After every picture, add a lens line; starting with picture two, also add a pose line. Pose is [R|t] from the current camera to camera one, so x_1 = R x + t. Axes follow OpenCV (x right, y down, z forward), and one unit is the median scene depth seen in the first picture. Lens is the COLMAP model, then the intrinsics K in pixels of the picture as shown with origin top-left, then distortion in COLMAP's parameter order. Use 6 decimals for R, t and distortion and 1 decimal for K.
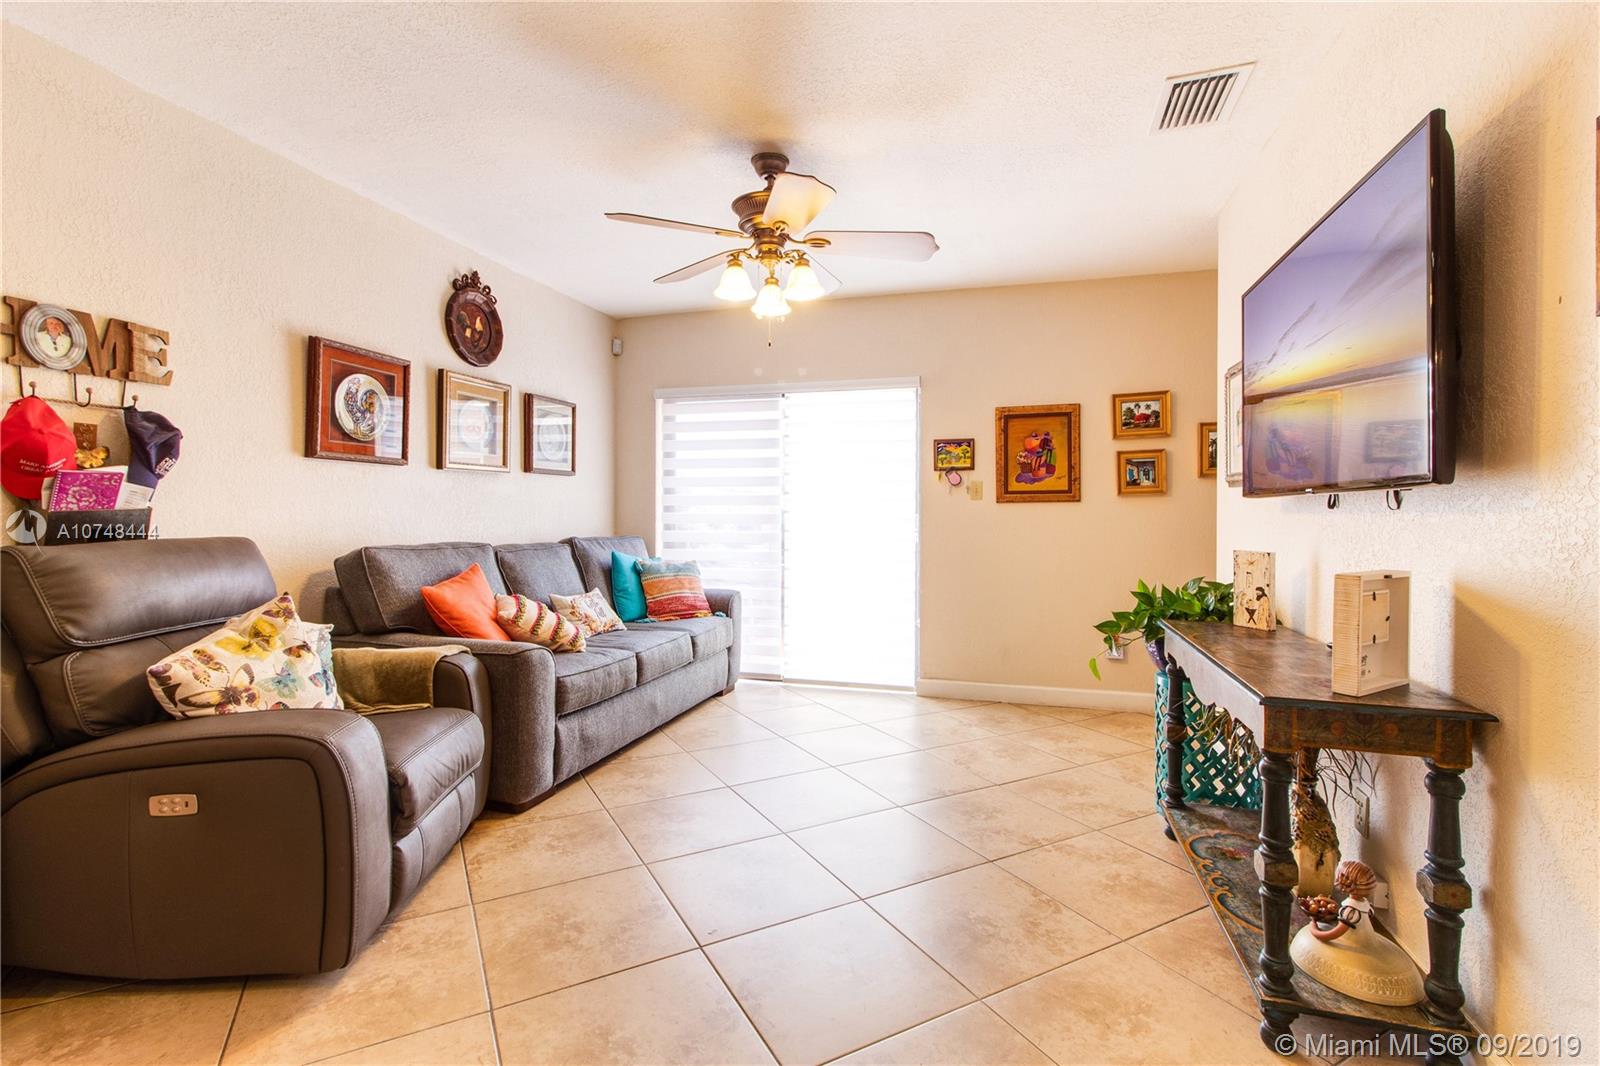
lens RADIAL K [[744.5, 0, 808.2], [0, 744.5, 510.7], [0, 0, 1]] dist [0.004037, -0.000079]
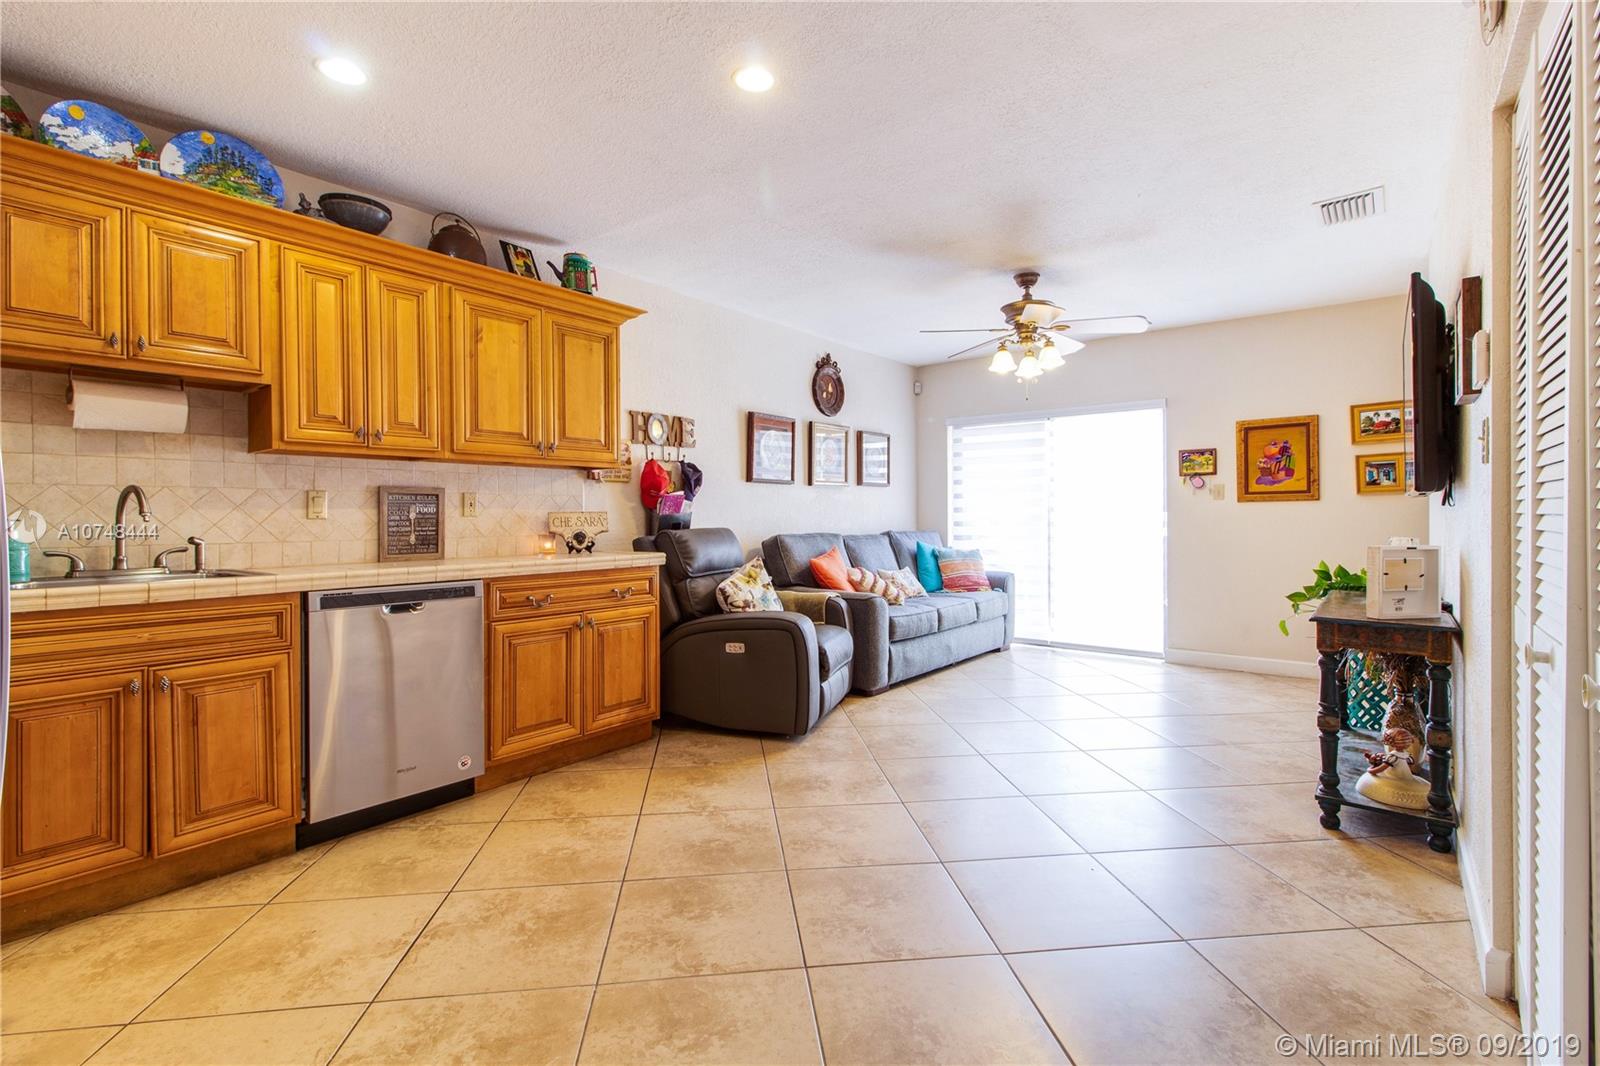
lens RADIAL K [[744.5, 0, 798.1], [0, 744.5, 520.1], [0, 0, 1]] dist [0.004037, -0.000079]
pose [[0.924784, -0.004022, -0.380471, 0.086281], [0.008820, 0.999902, 0.010867, -0.001457], [0.380391, -0.013405, 0.924729, -0.531784]]
